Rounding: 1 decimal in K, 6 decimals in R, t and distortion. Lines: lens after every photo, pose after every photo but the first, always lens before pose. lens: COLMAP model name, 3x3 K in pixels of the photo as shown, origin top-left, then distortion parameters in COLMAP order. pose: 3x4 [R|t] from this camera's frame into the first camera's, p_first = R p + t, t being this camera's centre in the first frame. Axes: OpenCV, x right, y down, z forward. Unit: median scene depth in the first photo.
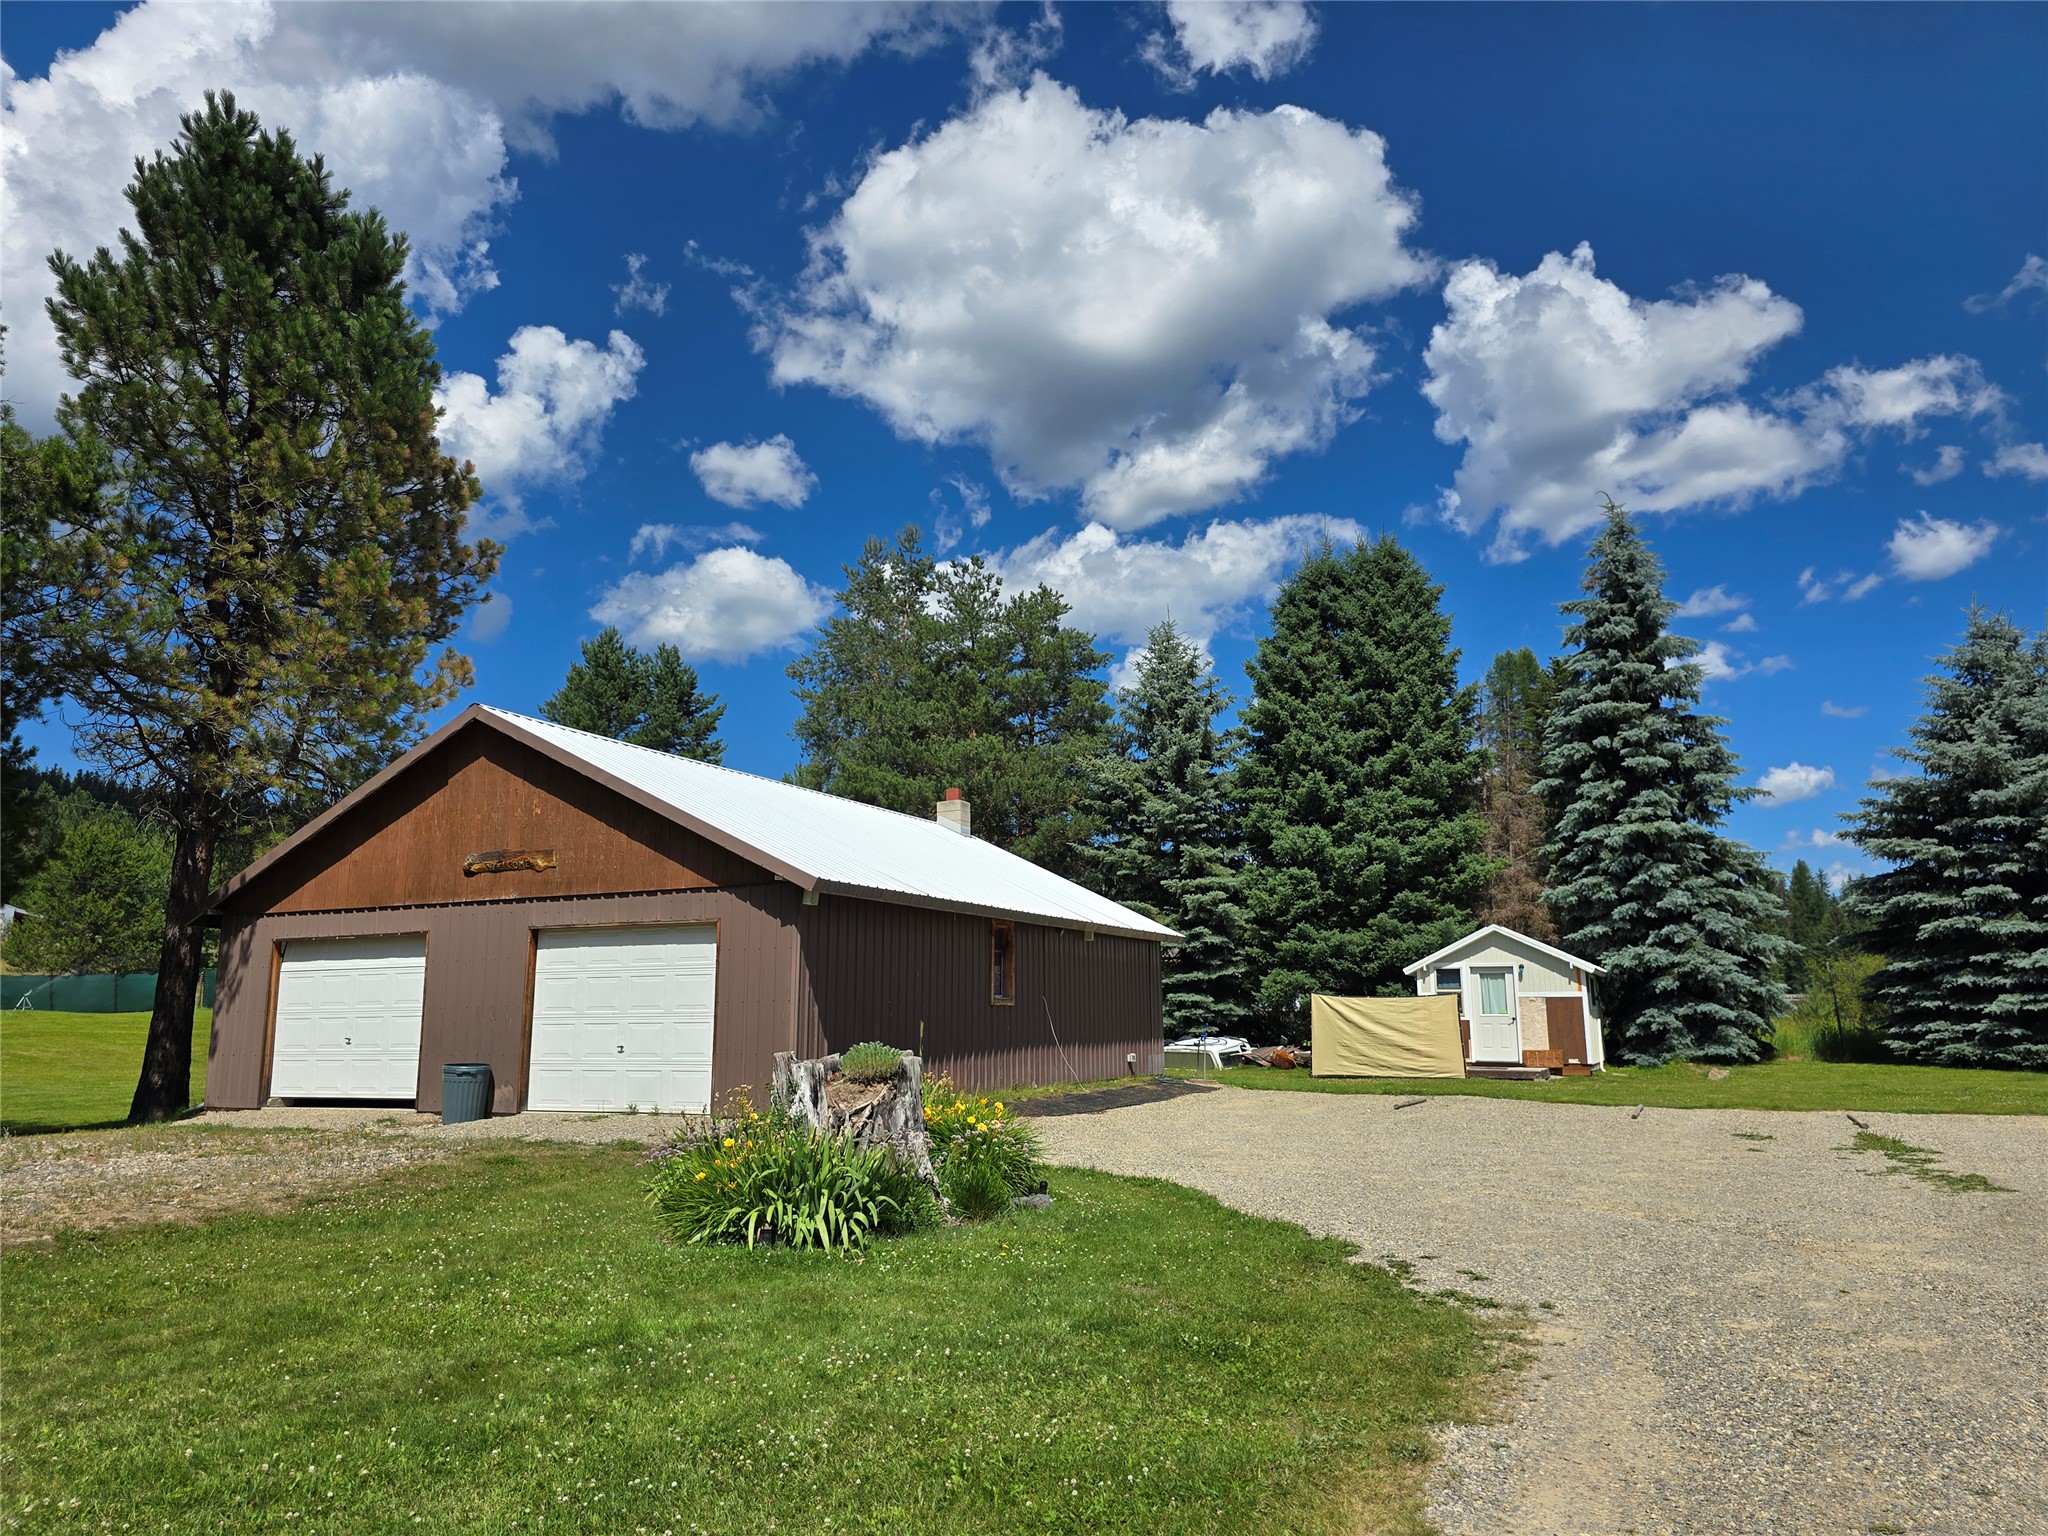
lens RADIAL K [[1364.7, 0, 1011.5], [0, 1364.7, 764.4], [0, 0, 1]] dist [0.008080, -0.001001]
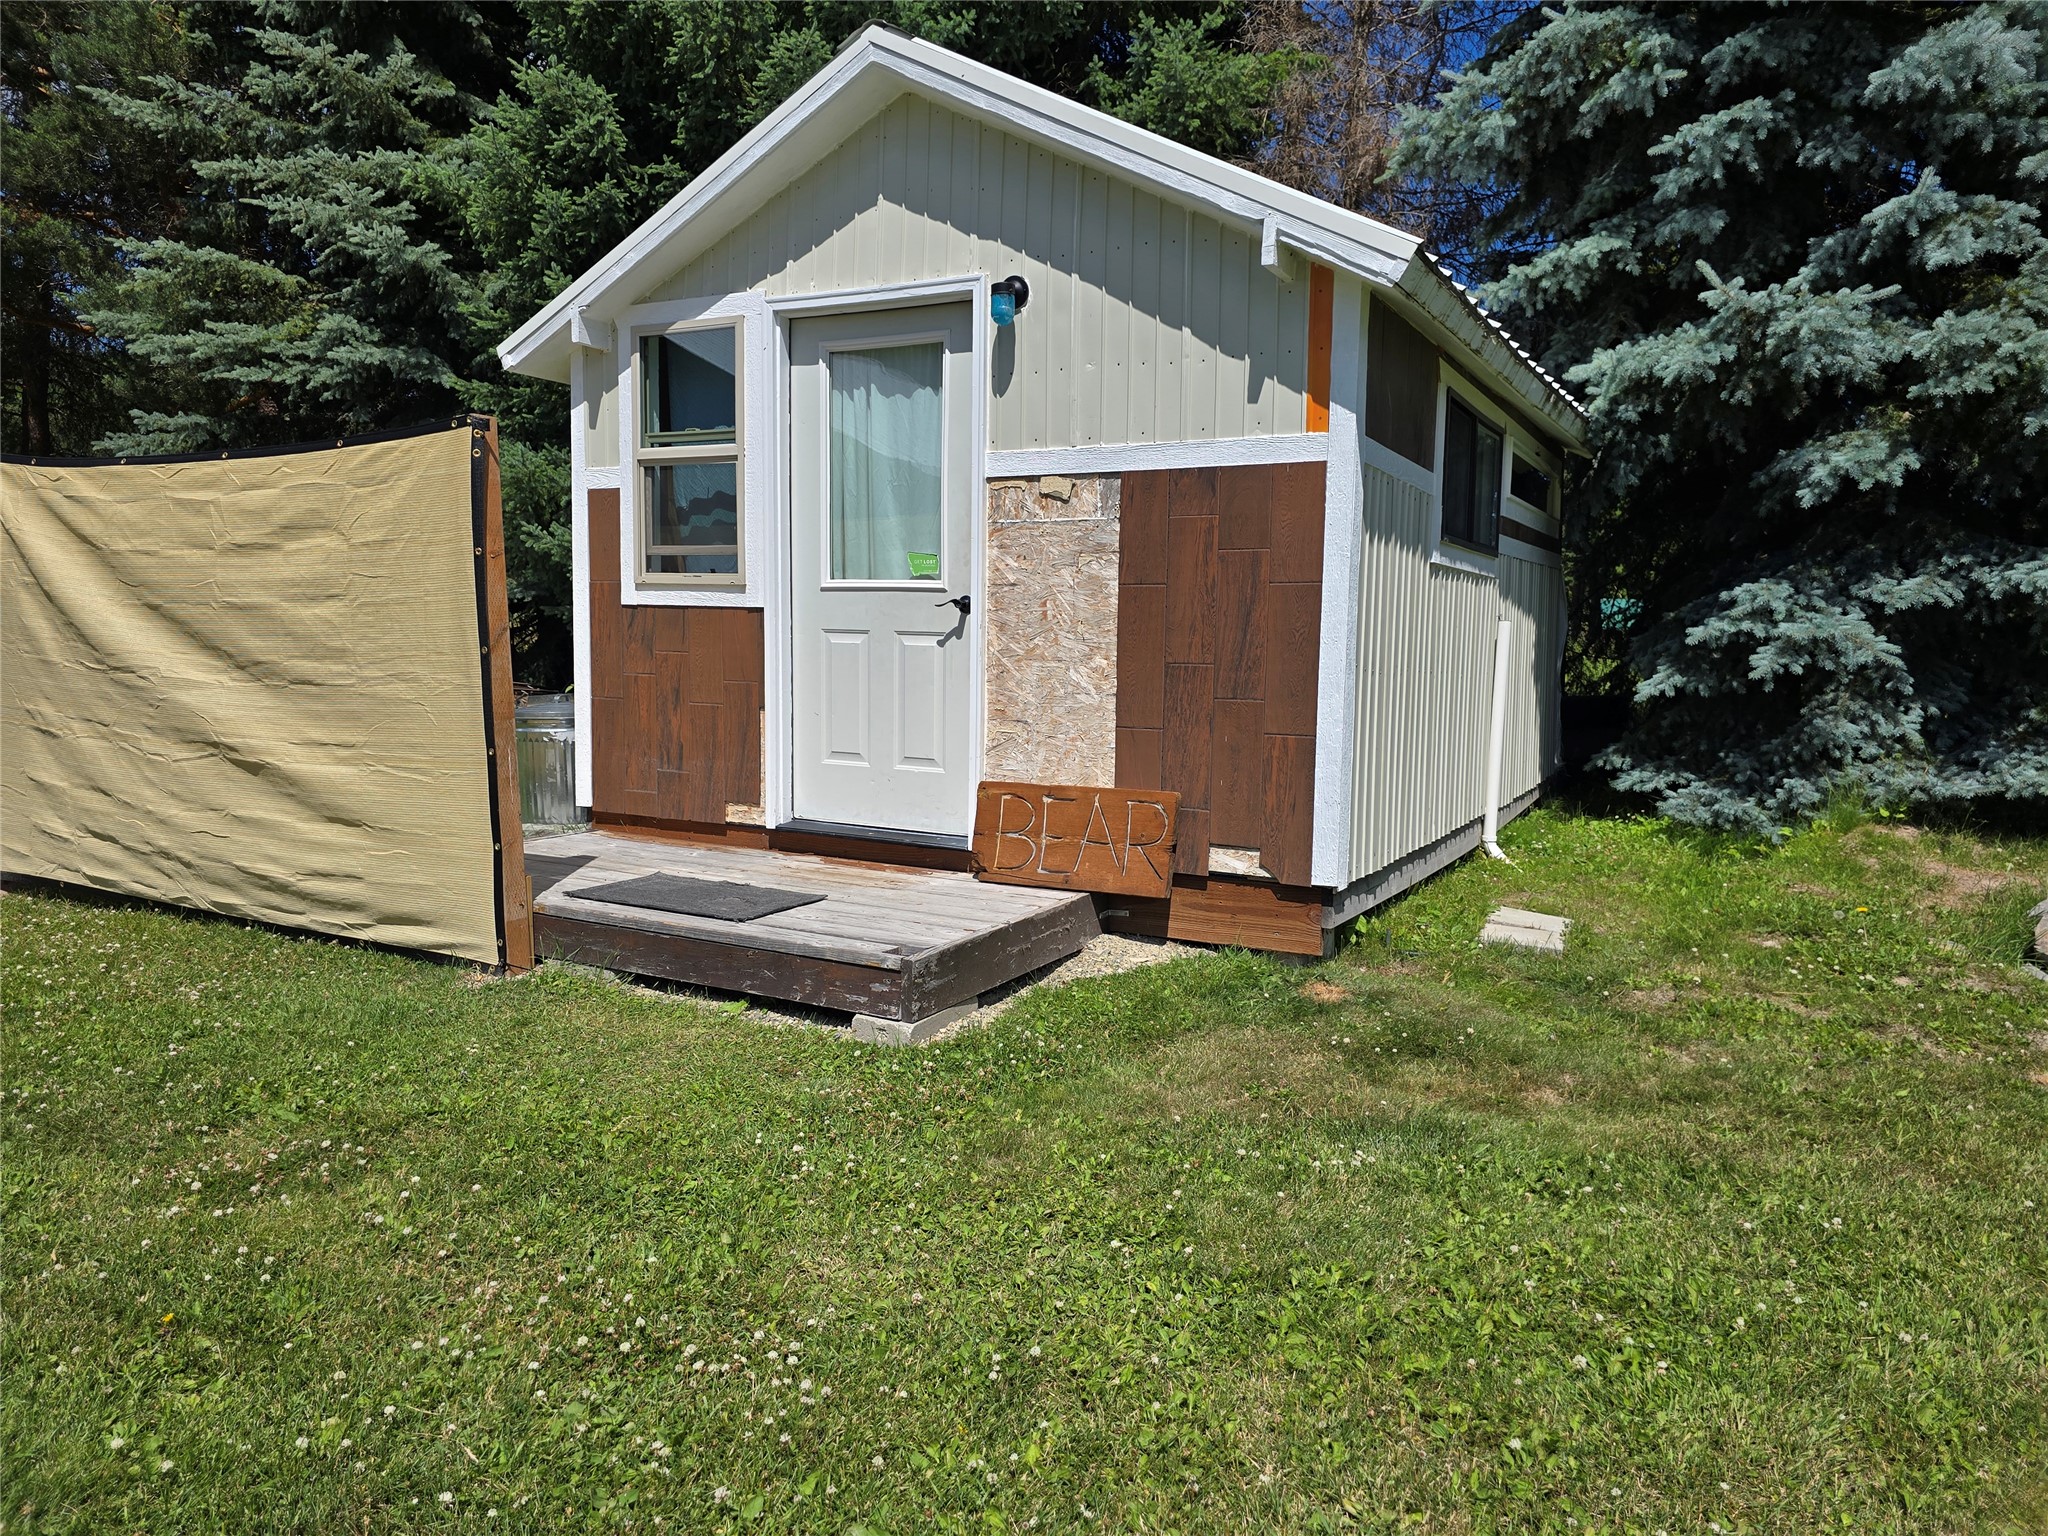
lens RADIAL K [[1364.7, 0, 1032.2], [0, 1364.7, 780.5], [0, 0, 1]] dist [0.008080, -0.001001]
pose [[0.998799, 0.021775, -0.043896, 0.364411], [-0.008665, 0.960208, 0.279153, 0.150507], [0.048228, -0.278437, 0.959243, 0.781614]]
